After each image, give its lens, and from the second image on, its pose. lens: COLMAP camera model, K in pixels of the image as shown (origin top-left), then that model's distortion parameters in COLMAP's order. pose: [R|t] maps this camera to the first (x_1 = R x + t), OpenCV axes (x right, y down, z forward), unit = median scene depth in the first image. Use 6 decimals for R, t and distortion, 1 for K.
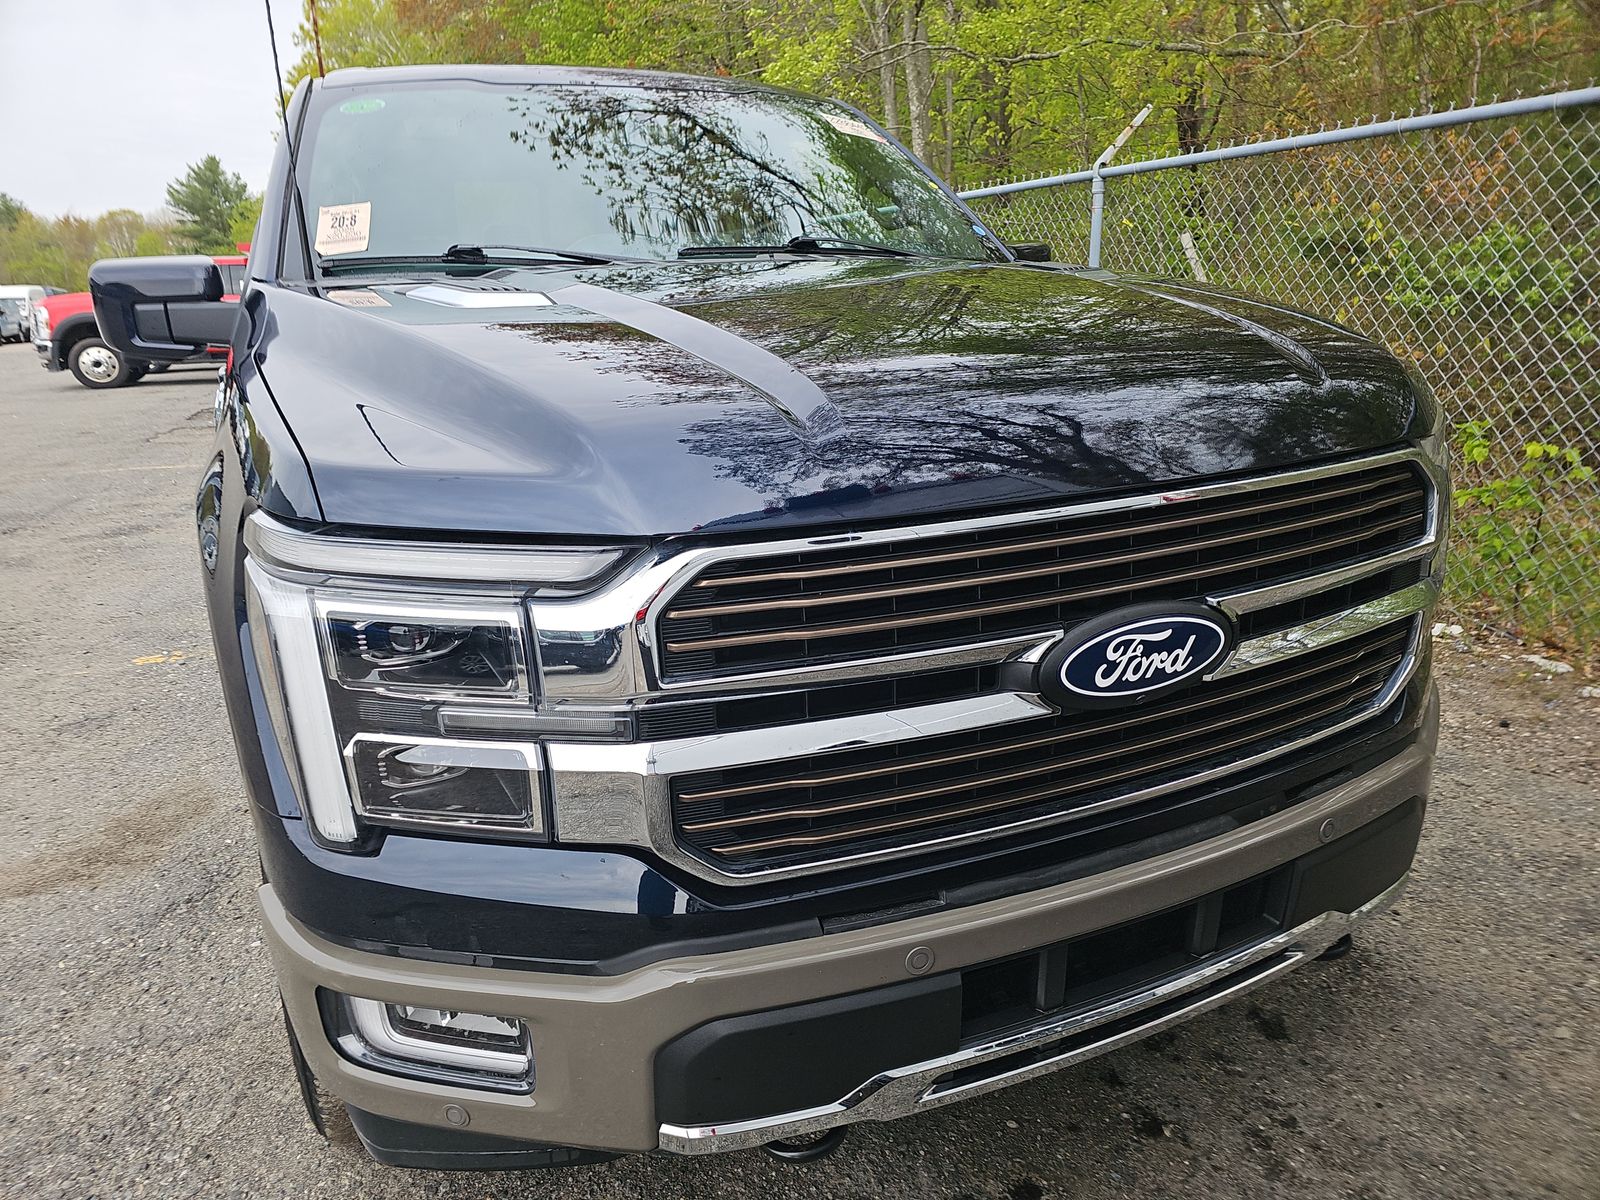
lens RADIAL K [[1069.4, 0, 796.1], [0, 1069.4, 593.8], [0, 0, 1]] dist [0.057005, -0.053427]
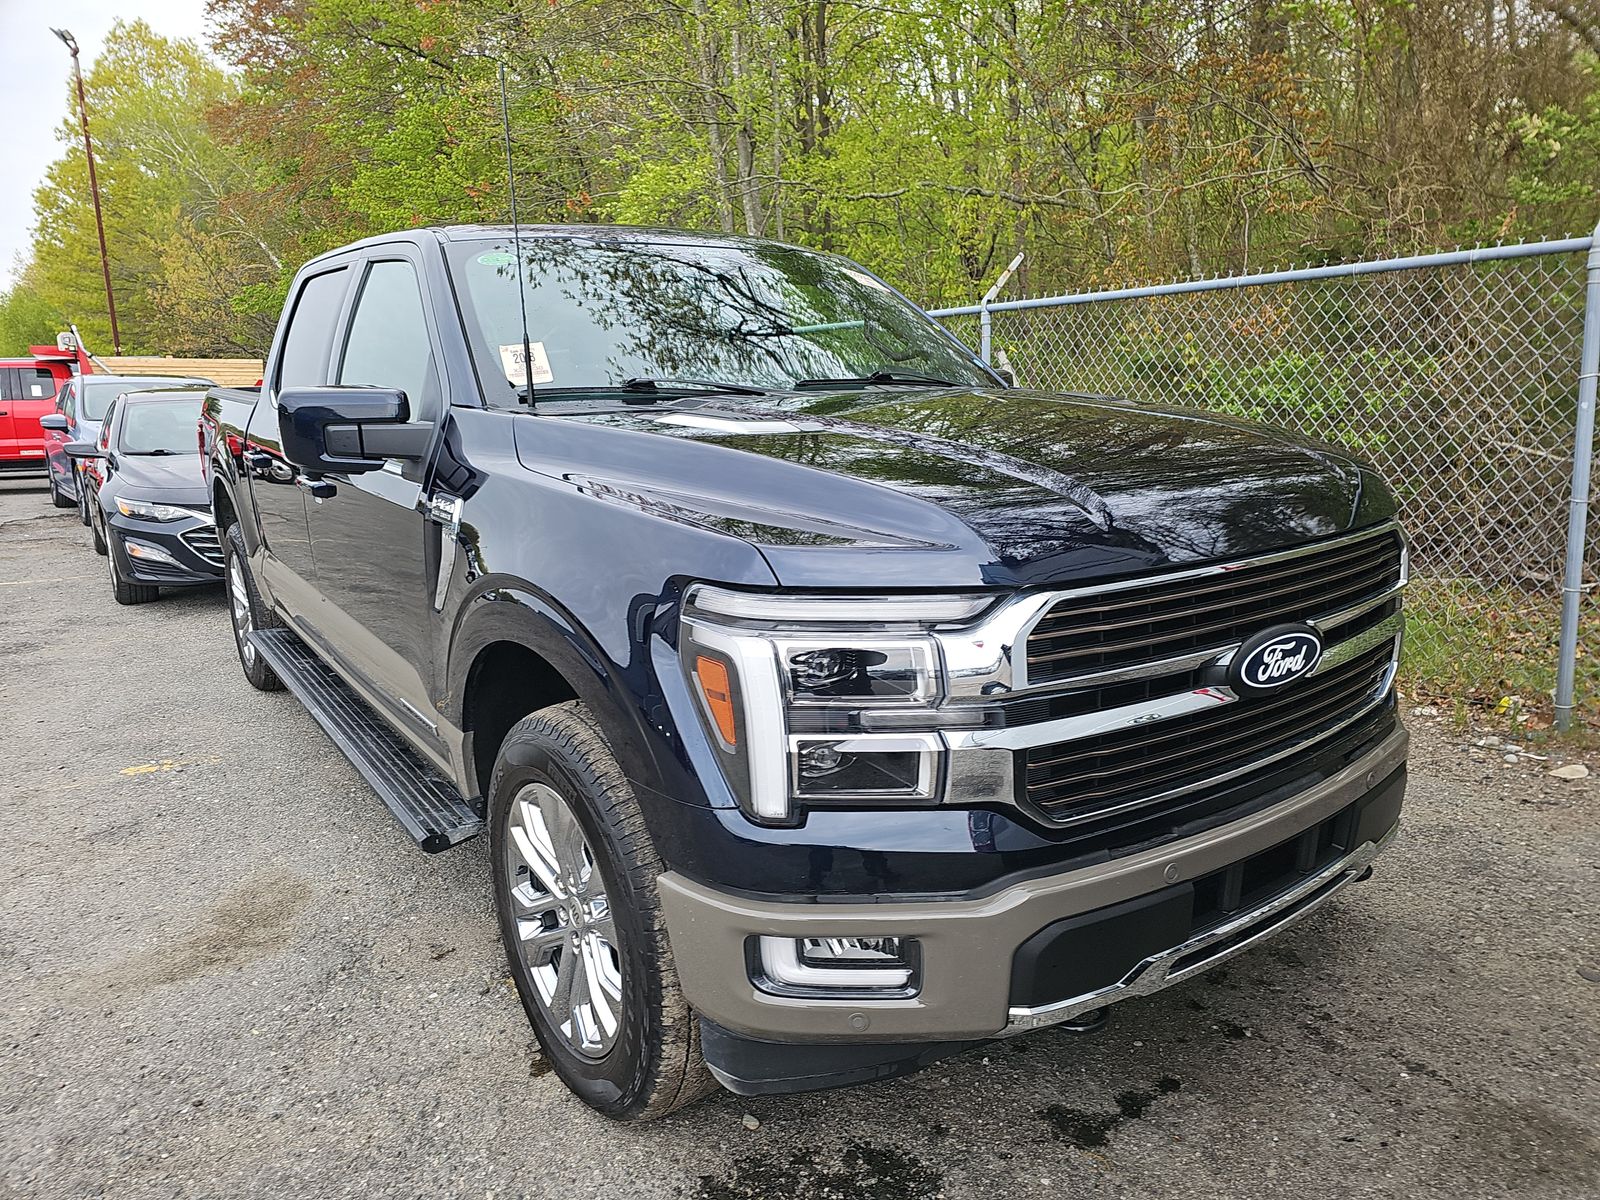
lens RADIAL K [[1072.6, 0, 816.9], [0, 1072.6, 600.8], [0, 0, 1]] dist [0.068965, -0.077767]
pose [[0.977762, -0.035503, 0.206689, -0.445734], [0.053049, 0.995384, -0.079976, 0.044690], [-0.202896, 0.089162, 0.975132, -0.254253]]
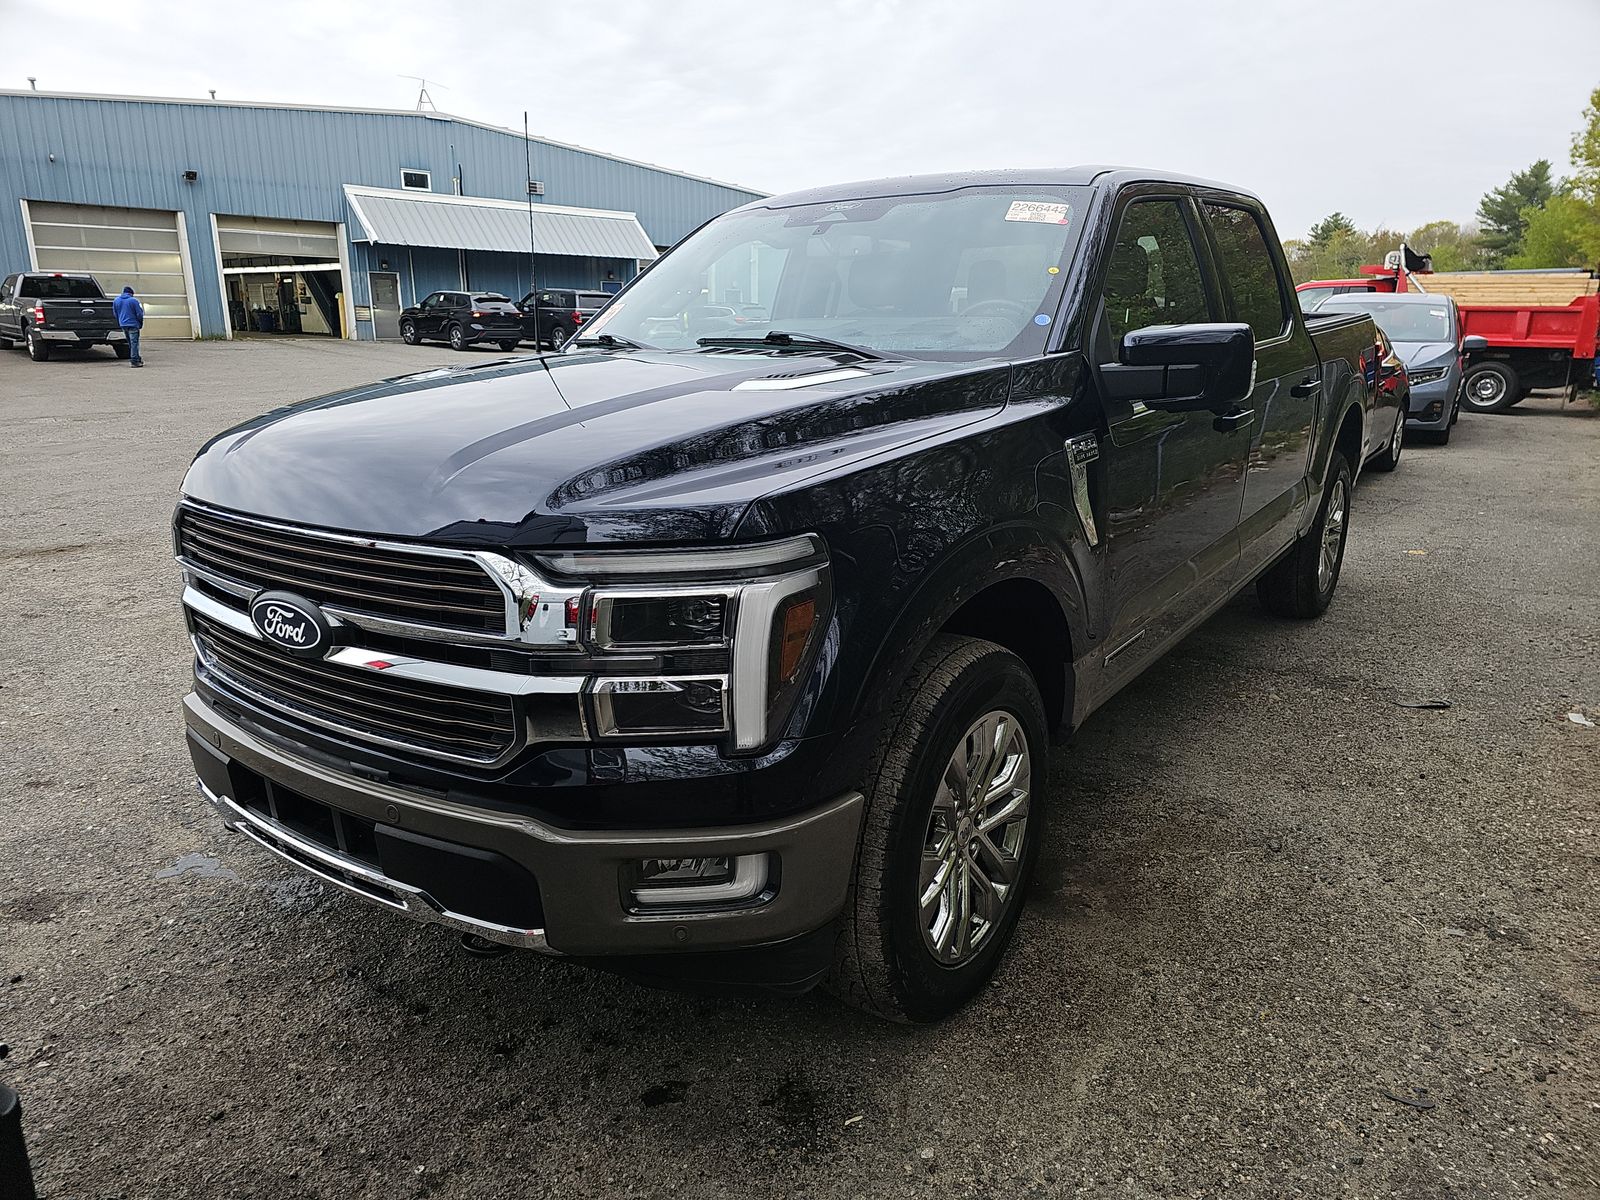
lens RADIAL K [[1069.4, 0, 796.1], [0, 1069.4, 593.8], [0, 0, 1]] dist [0.057005, -0.053427]
pose [[0.474131, 0.240158, -0.847068, 1.475461], [-0.245501, 0.959984, 0.134757, -0.283285], [0.845534, 0.144064, 0.514118, 0.576871]]
